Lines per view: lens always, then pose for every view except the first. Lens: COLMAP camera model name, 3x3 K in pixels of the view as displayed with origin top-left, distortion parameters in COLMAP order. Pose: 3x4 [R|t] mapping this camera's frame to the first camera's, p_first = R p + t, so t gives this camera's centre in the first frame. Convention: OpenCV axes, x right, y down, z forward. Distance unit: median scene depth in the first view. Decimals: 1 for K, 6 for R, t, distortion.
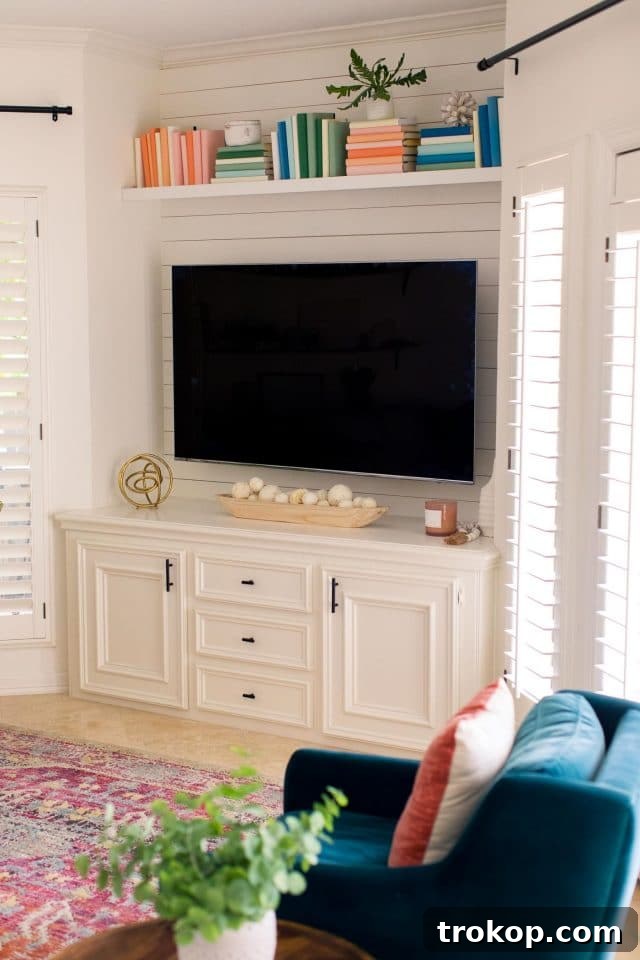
lens RADIAL K [[1367.1, 0, 320.0], [0, 1367.1, 480.0], [0, 0, 1]] dist [0.030973, -0.010650]
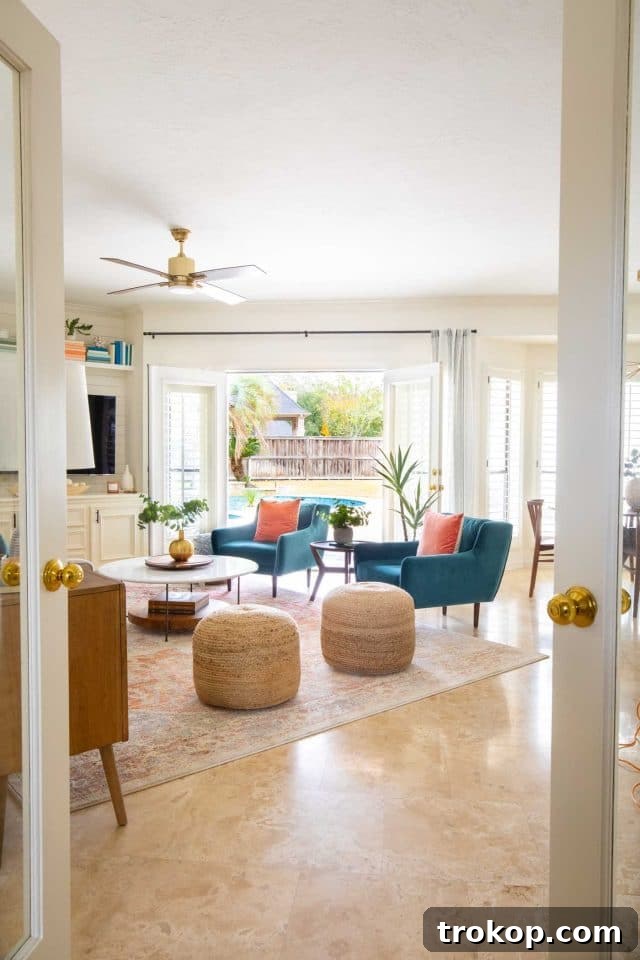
lens RADIAL K [[666.7, 0, 320.0], [0, 666.7, 480.0], [0, 0, 1]] dist [-0.043144, -0.000046]
pose [[0.344683, -0.037506, 0.937969, -0.993217], [0.097784, 0.995200, 0.003861, 0.047860], [-0.933612, 0.090388, 0.346697, 0.130414]]
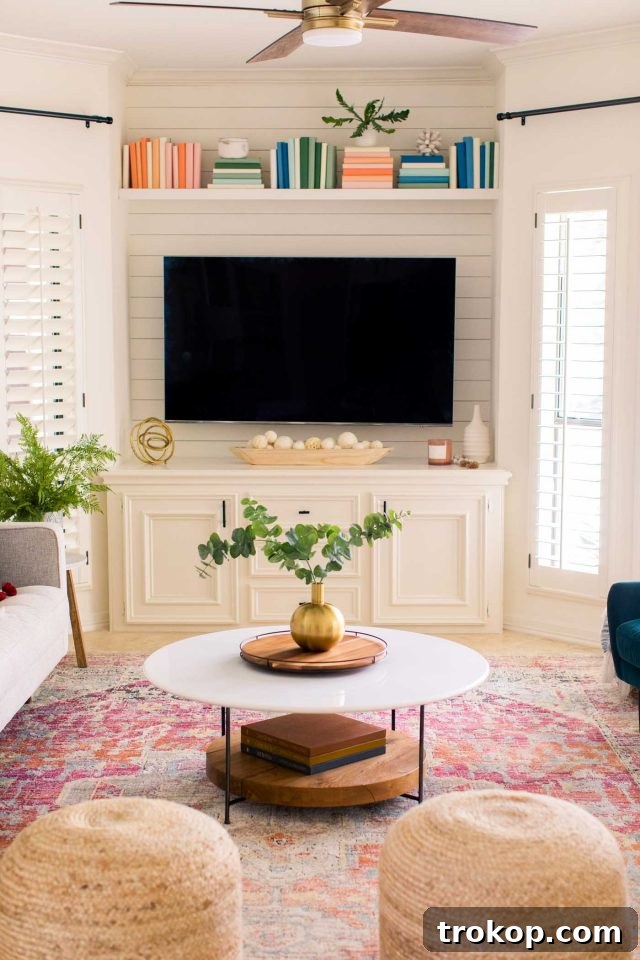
lens RADIAL K [[1378.8, 0, 320.0], [0, 1378.8, 480.0], [0, 0, 1]] dist [0.038016, -0.010478]
pose [[0.868869, -0.059723, 0.491426, -0.645202], [0.058532, 0.998127, 0.017813, 0.023539], [-0.491569, 0.013287, 0.870737, -0.102319]]
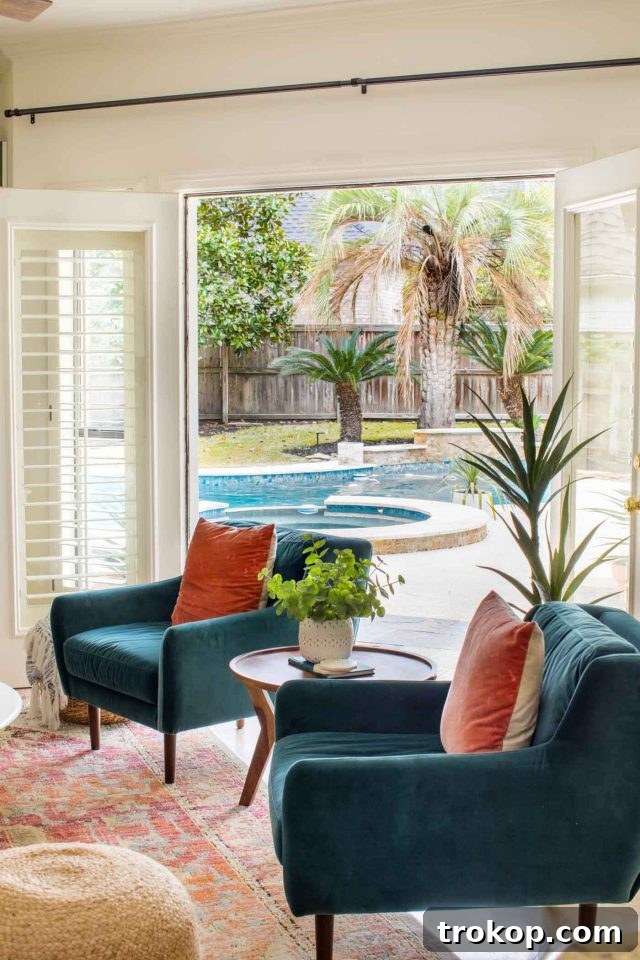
lens RADIAL K [[1363.1, 0, 320.0], [0, 1363.1, 480.0], [0, 0, 1]] dist [-0.111574, 0.028761]
pose [[0.640065, -0.073659, 0.764781, -0.602433], [0.085151, 0.996063, 0.024669, 0.033695], [-0.763587, 0.049332, 0.643817, -0.028219]]
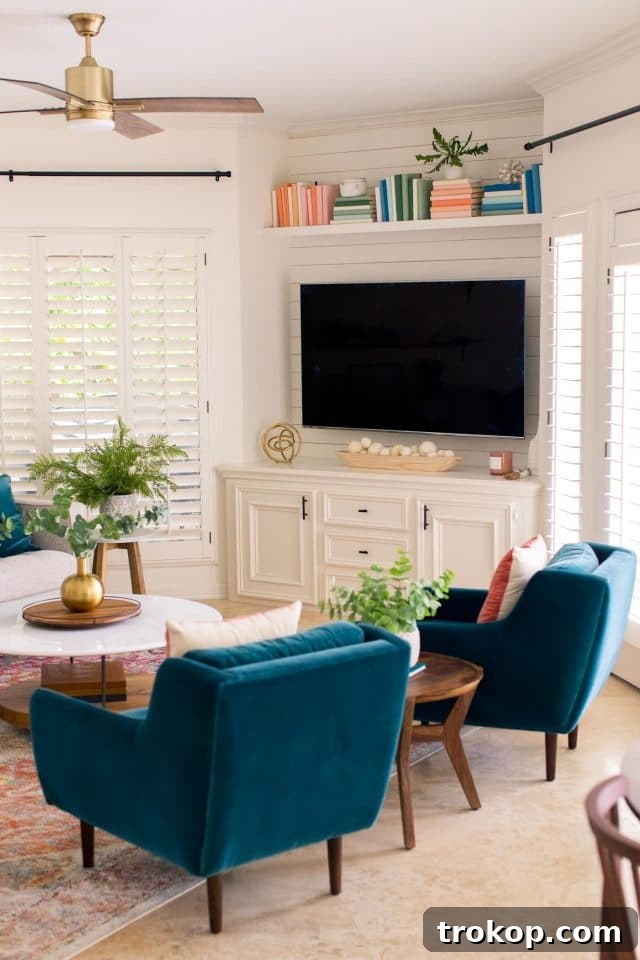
lens RADIAL K [[1367.1, 0, 320.0], [0, 1367.1, 480.0], [0, 0, 1]] dist [0.030973, -0.010650]
pose [[0.999183, -0.008038, -0.039608, -0.040218], [0.008049, 0.999968, 0.000126, 0.041929], [0.039606, -0.000445, 0.999215, -0.395756]]
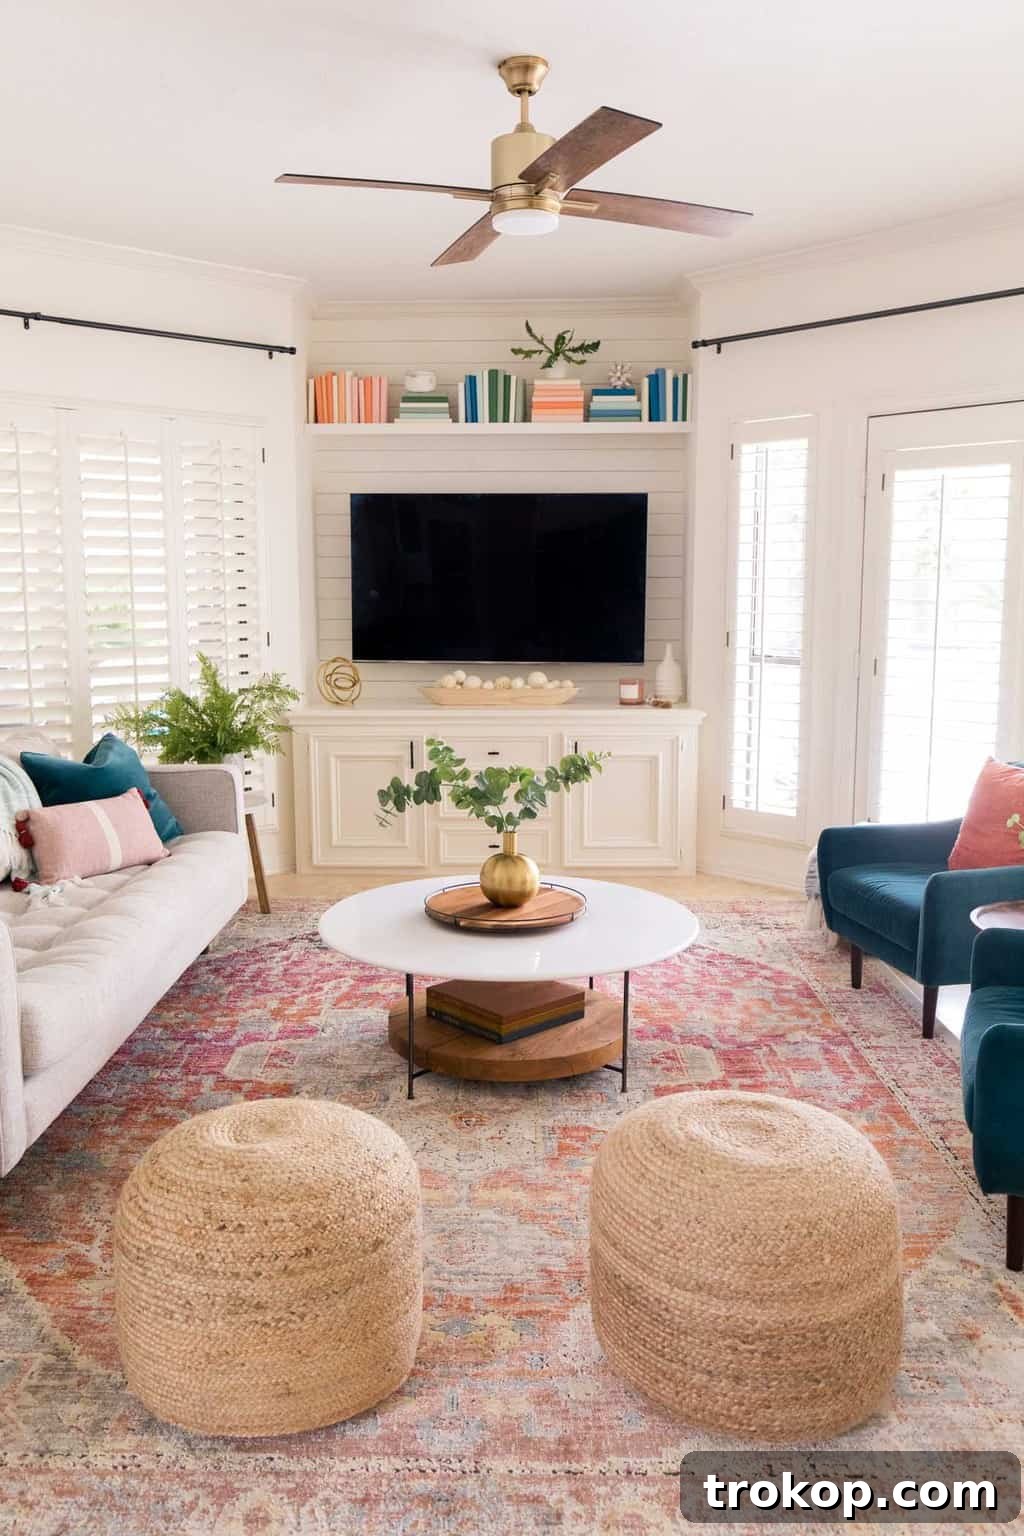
lens RADIAL K [[1234.0, 0, 495.7], [0, 1234.0, 760.3], [0, 0, 1]] dist [0.000830, 0.000395]
pose [[0.872498, -0.075430, 0.482761, -0.573441], [0.060300, 0.997082, 0.046811, 0.029108], [-0.484884, -0.011732, 0.874500, 0.033068]]
